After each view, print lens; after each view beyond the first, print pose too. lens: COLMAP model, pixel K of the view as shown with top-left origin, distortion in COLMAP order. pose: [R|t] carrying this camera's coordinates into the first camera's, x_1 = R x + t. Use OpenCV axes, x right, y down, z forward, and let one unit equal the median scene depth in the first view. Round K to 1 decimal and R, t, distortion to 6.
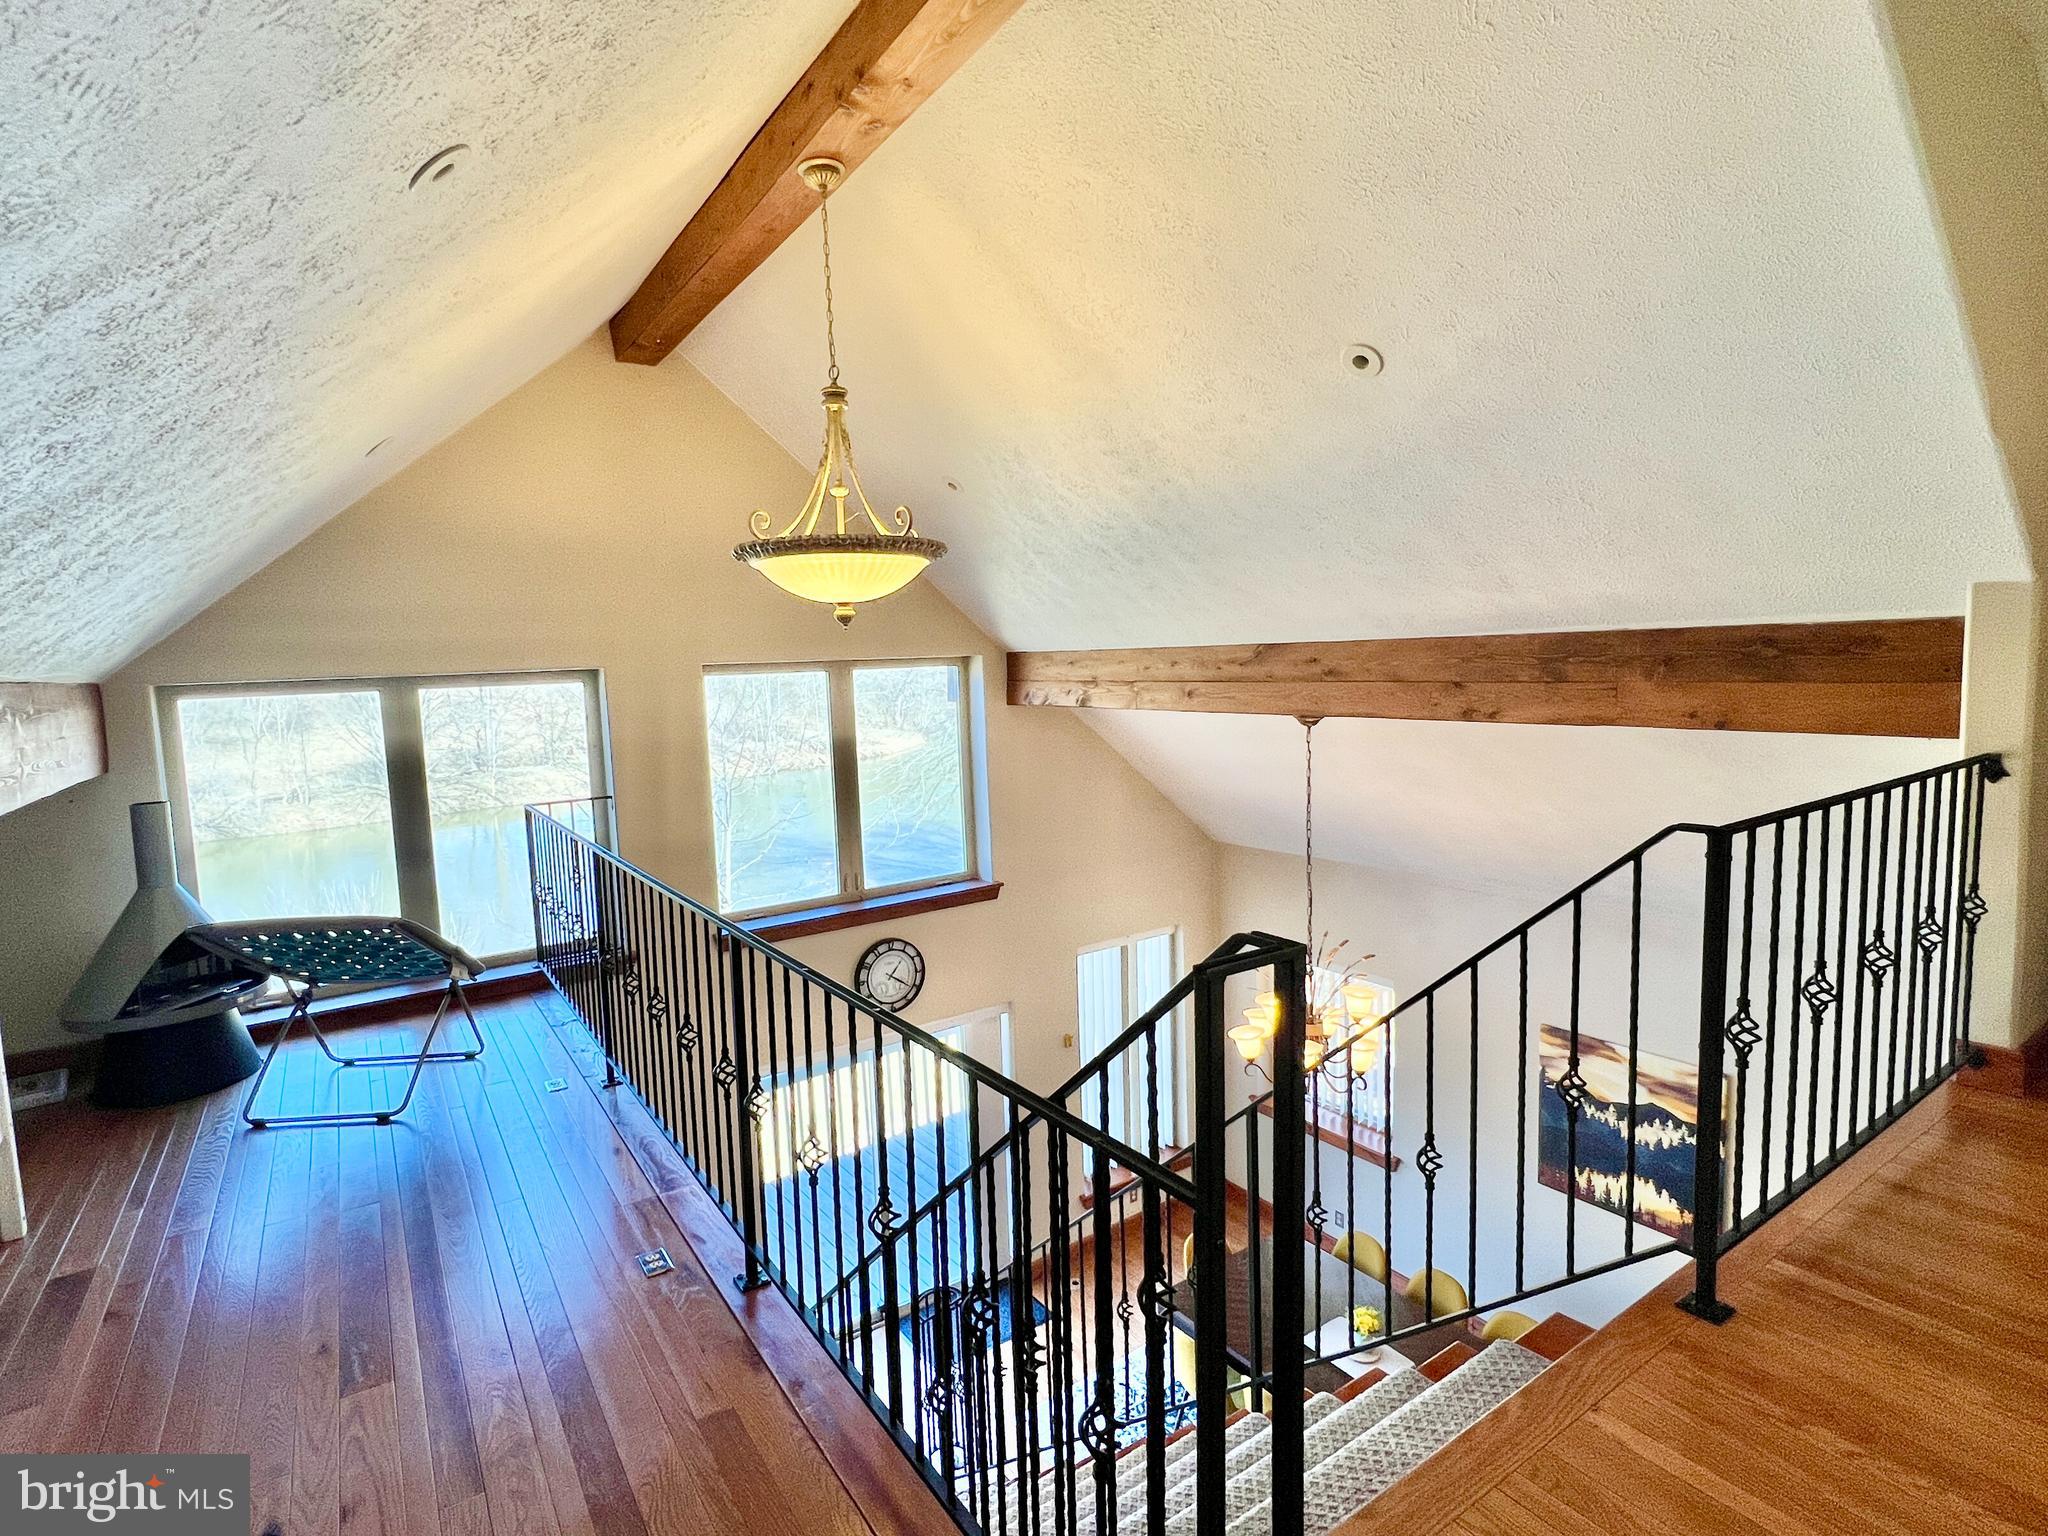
lens RADIAL K [[1014.6, 0, 1019.4], [0, 1014.6, 756.4], [0, 0, 1]] dist [0.003339, -0.000697]
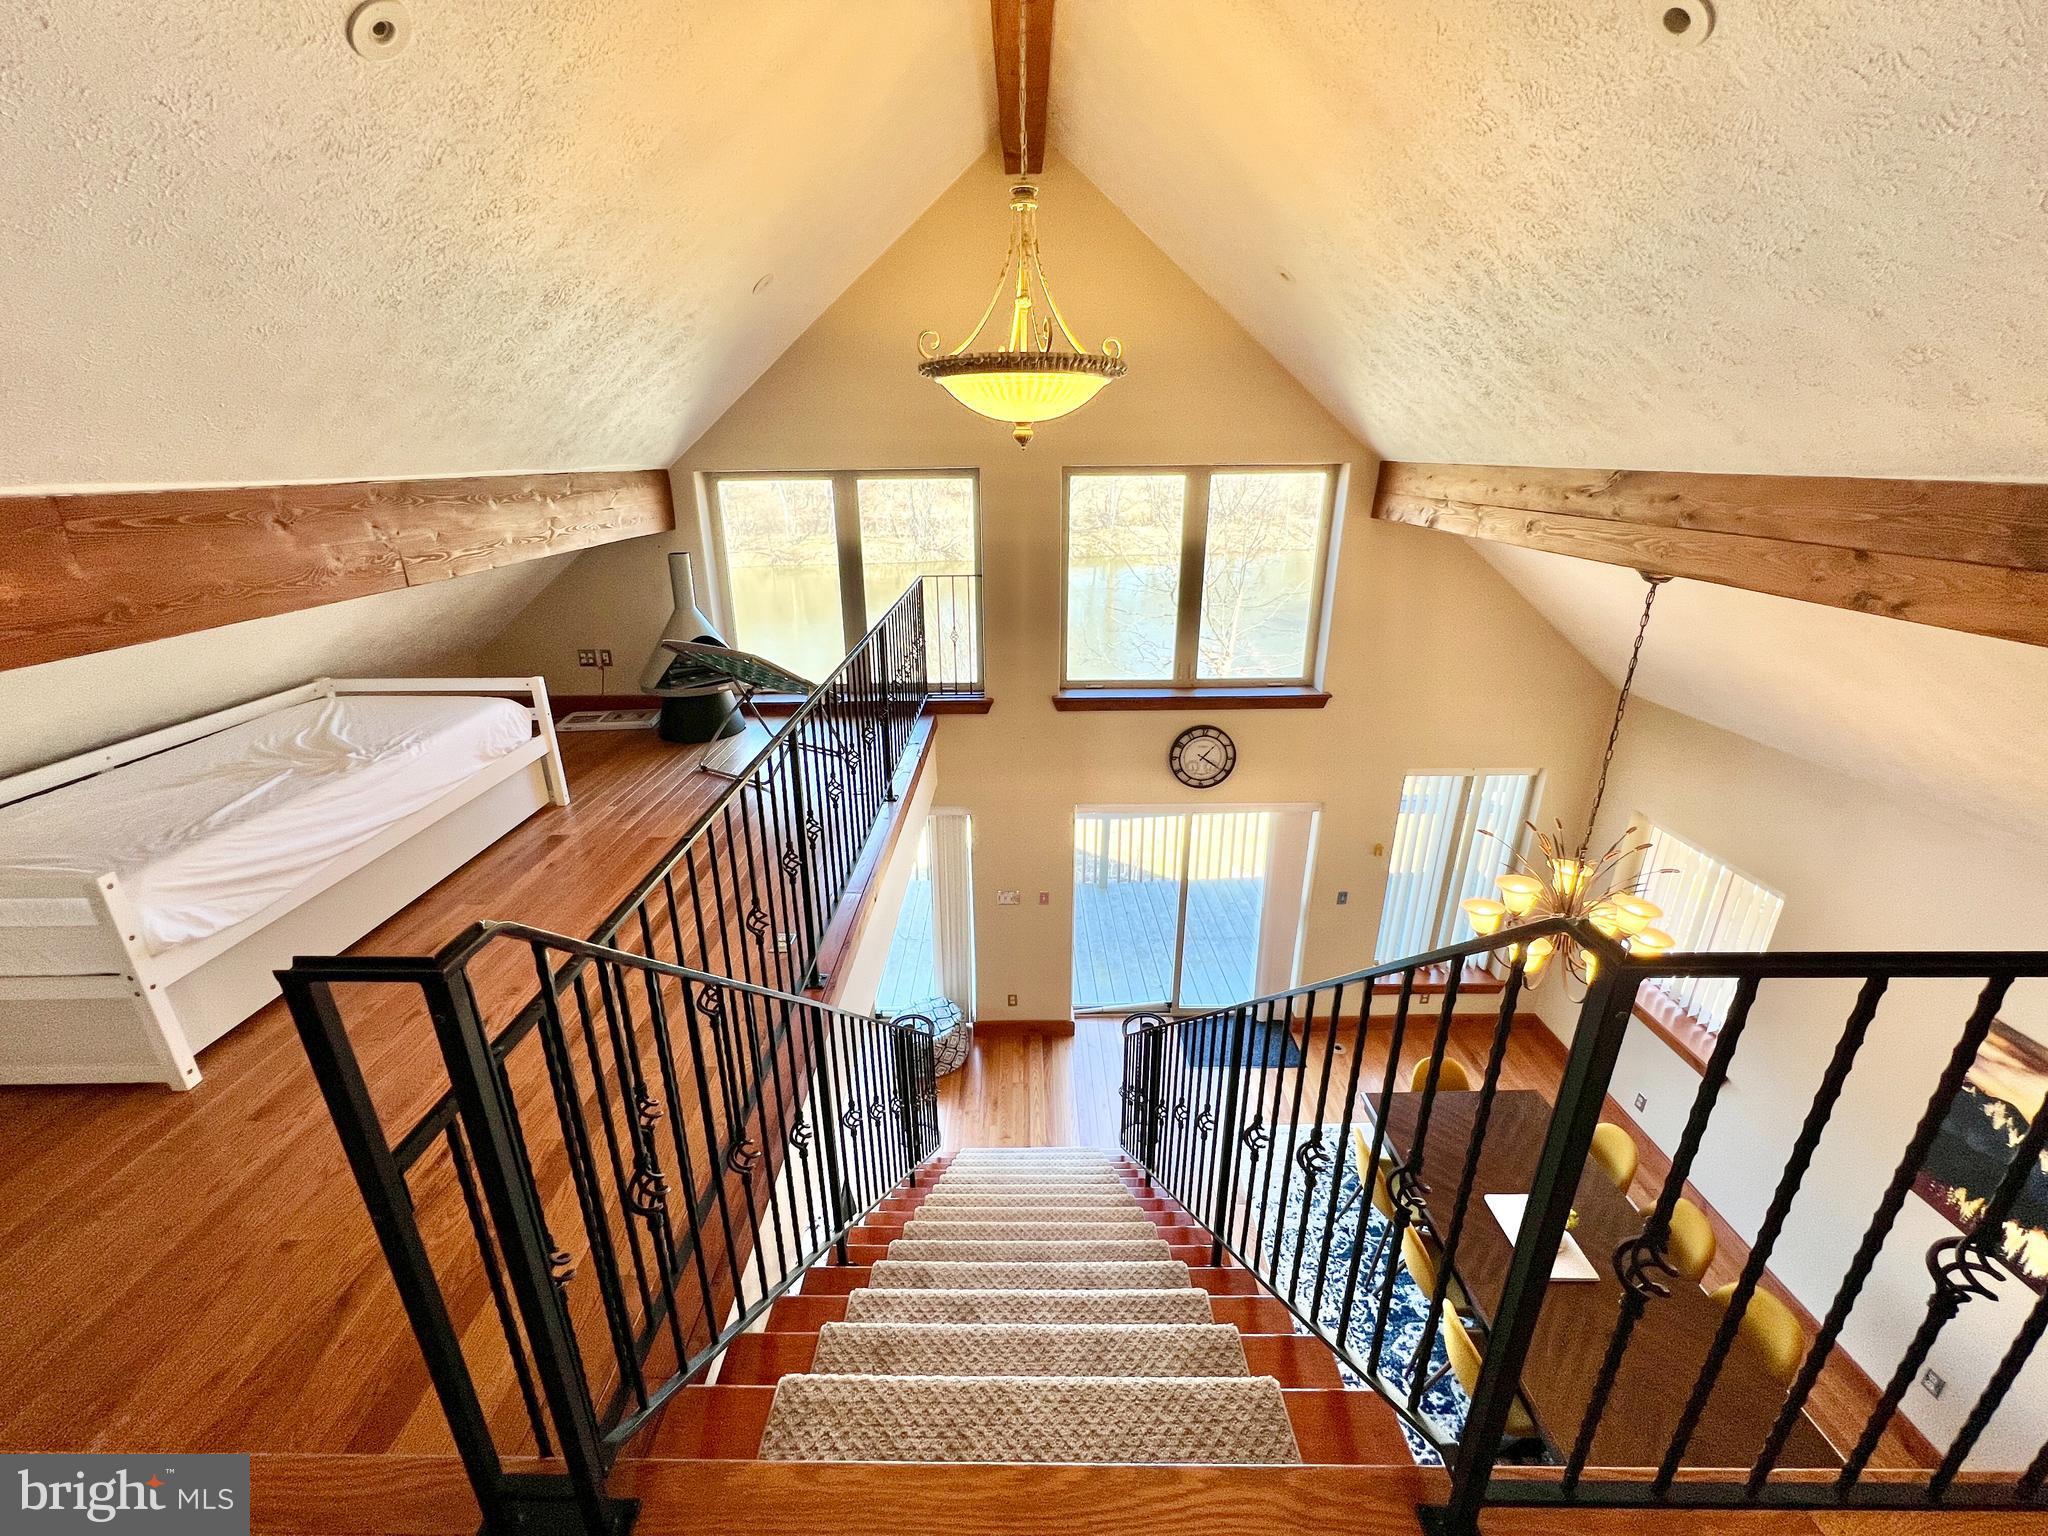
lens RADIAL K [[814.9, 0, 1021.0], [0, 814.9, 755.7], [0, 0, 1]] dist [-0.000245, -0.000420]
pose [[0.825608, 0.222560, -0.518497, 0.204552], [-0.075063, 0.954077, 0.290005, -0.042156], [0.559229, -0.200511, 0.804399, 0.161171]]
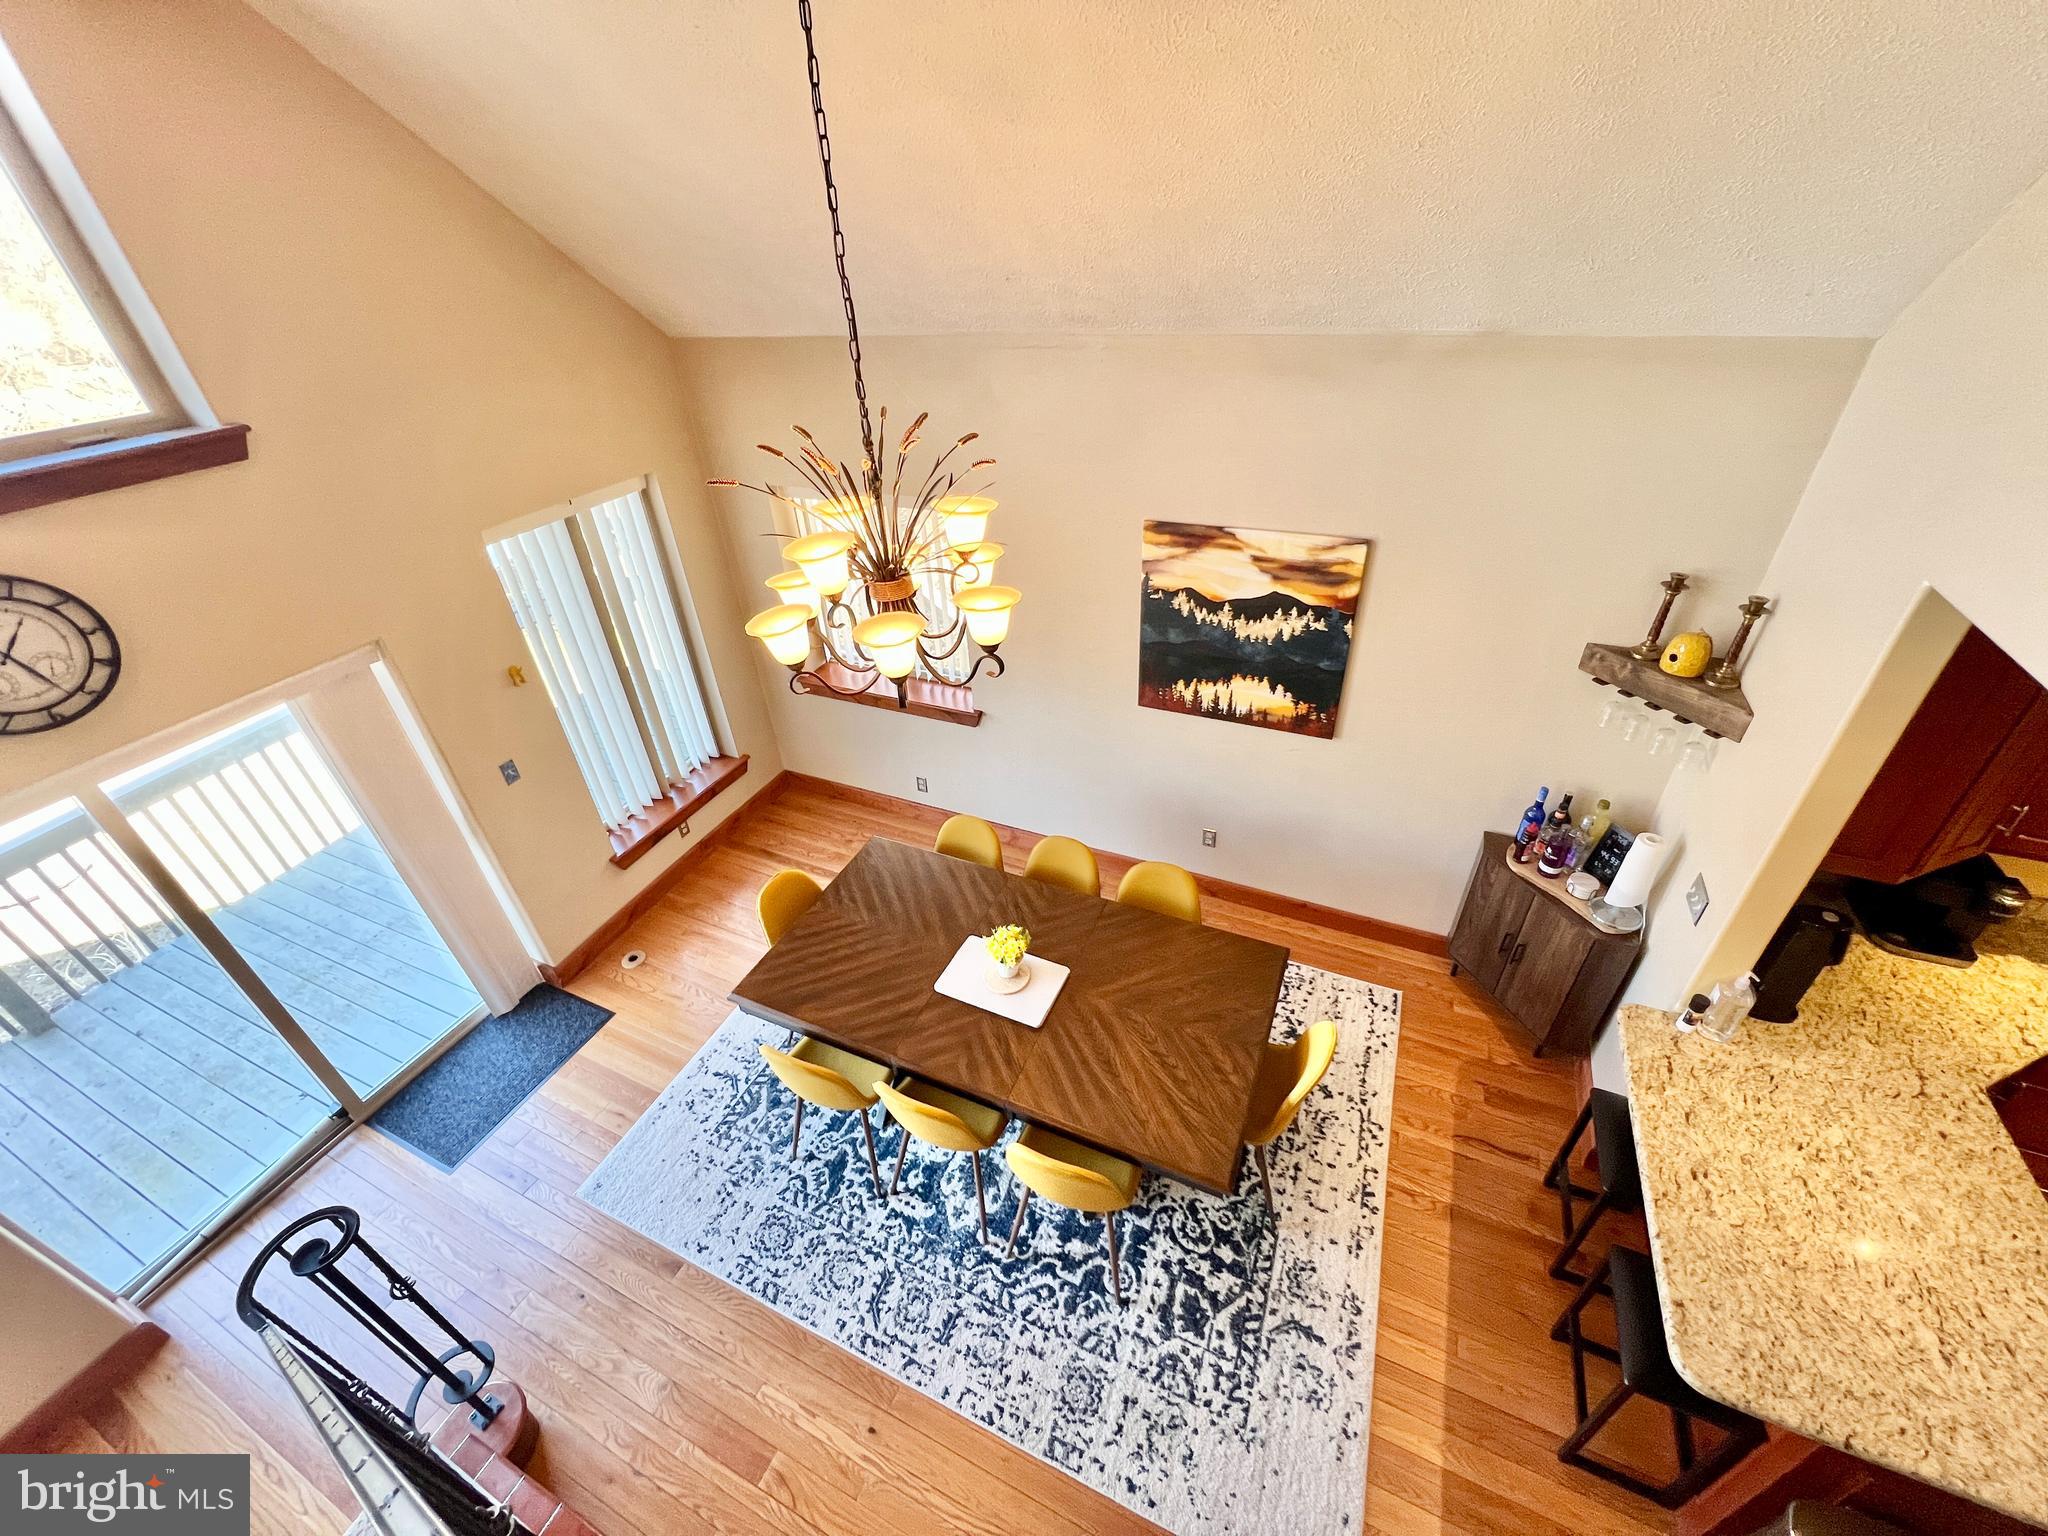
lens RADIAL K [[814.9, 0, 1014.6], [0, 814.9, 767.3], [0, 0, 1]] dist [-0.000245, -0.000420]
pose [[0.861371, -0.293399, 0.414678, 0.116289], [0.067353, 0.875090, 0.479251, 0.128040], [-0.503492, -0.384883, 0.773538, 0.515387]]
